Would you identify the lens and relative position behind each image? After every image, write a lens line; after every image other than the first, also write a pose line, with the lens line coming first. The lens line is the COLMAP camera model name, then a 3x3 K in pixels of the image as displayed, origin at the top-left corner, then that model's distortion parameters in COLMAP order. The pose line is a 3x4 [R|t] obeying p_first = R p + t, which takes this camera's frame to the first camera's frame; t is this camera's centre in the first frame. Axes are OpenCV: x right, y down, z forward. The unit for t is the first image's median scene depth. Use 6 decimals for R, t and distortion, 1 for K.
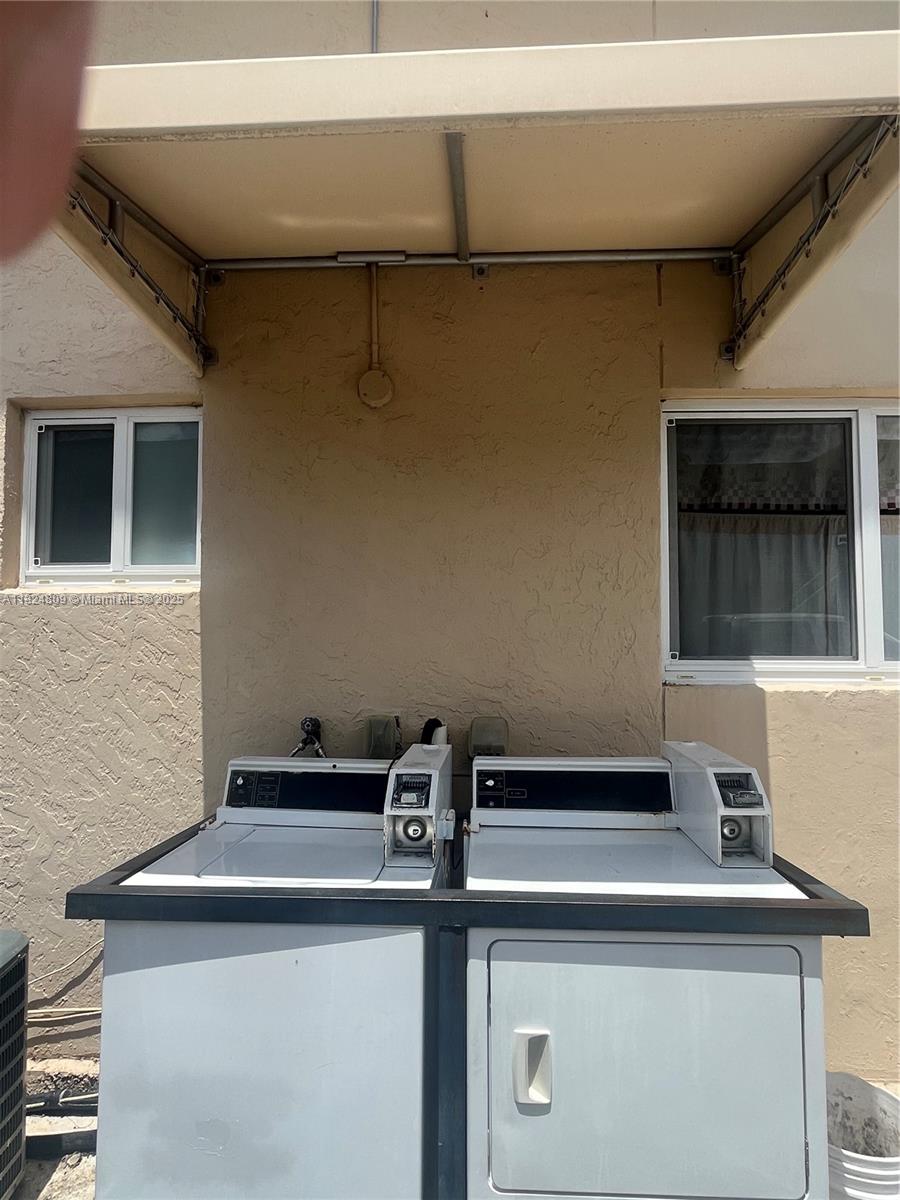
lens RADIAL K [[661.0, 0, 450.4], [0, 661.0, 599.9], [0, 0, 1]] dist [0.002541, 0.000297]
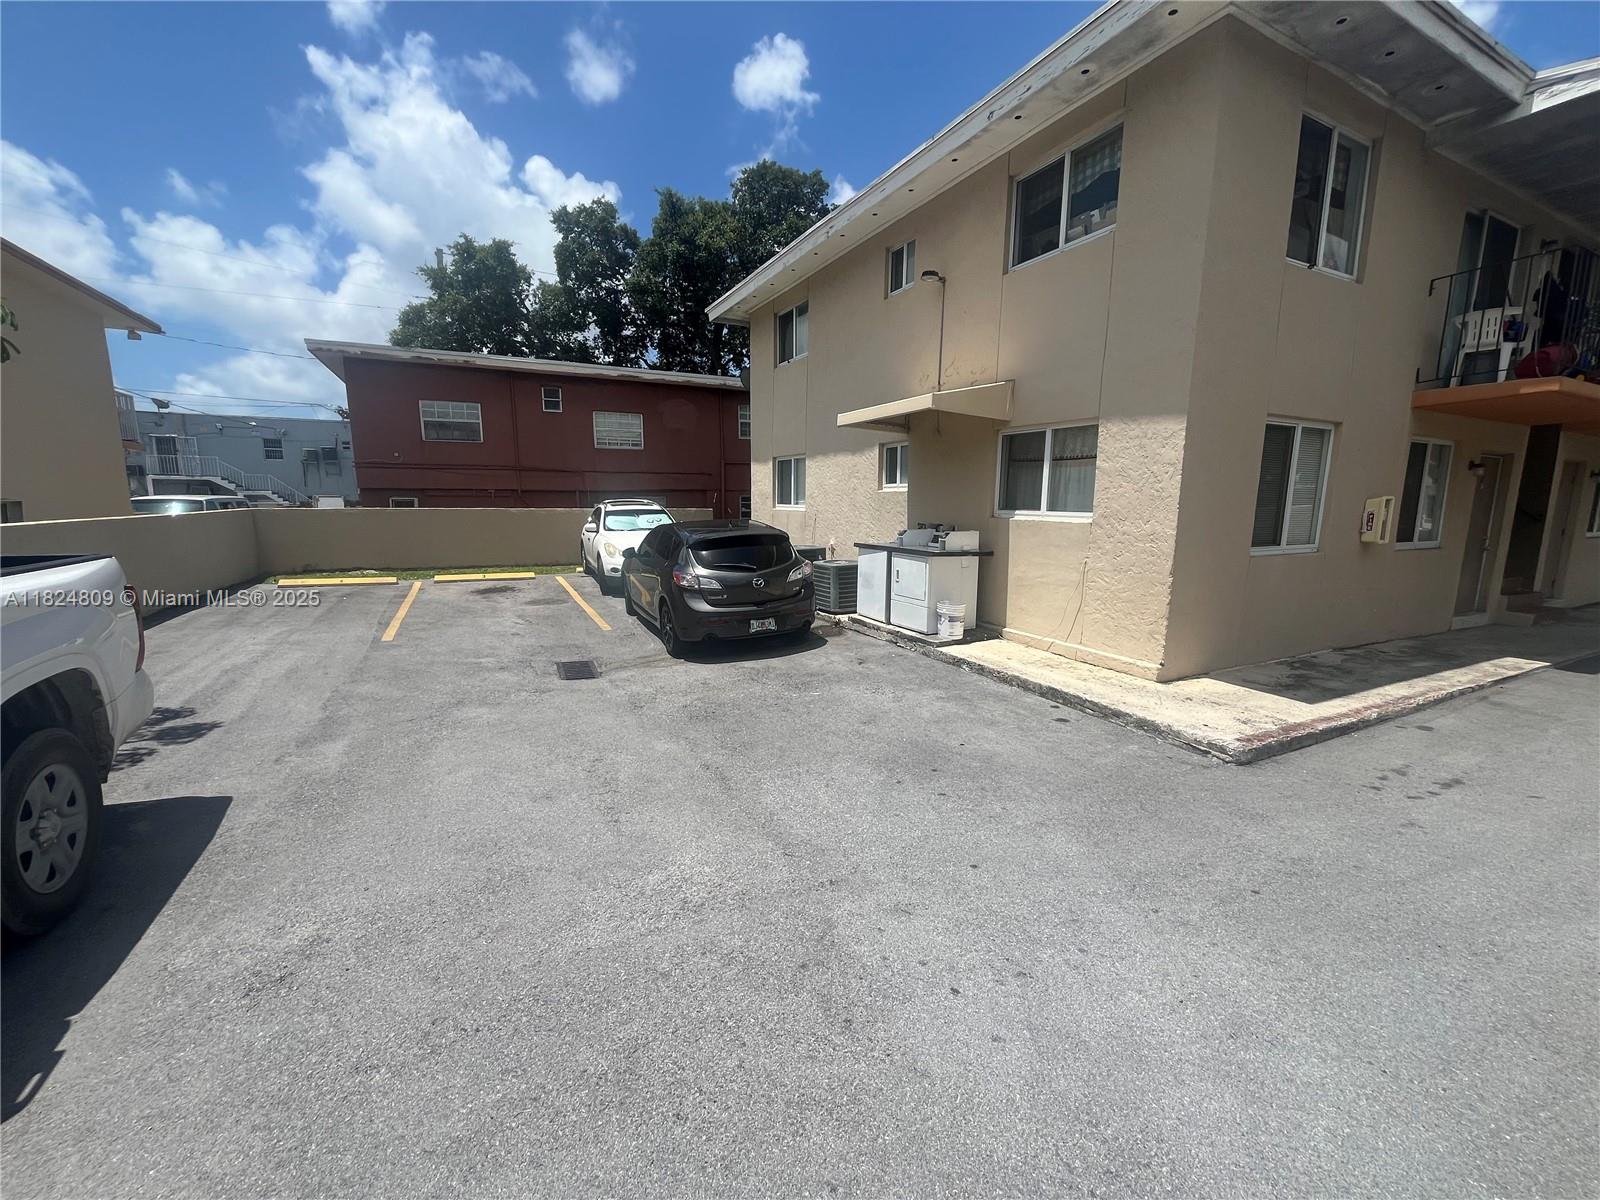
lens RADIAL K [[643.8, 0, 801.3], [0, 643.8, 603.4], [0, 0, 1]] dist [0.000227, 0.000004]
pose [[0.490578, 0.138757, -0.860279, 2.725637], [0.037992, 0.982896, 0.180199, -0.068914], [0.870568, -0.121085, 0.476916, -1.469064]]
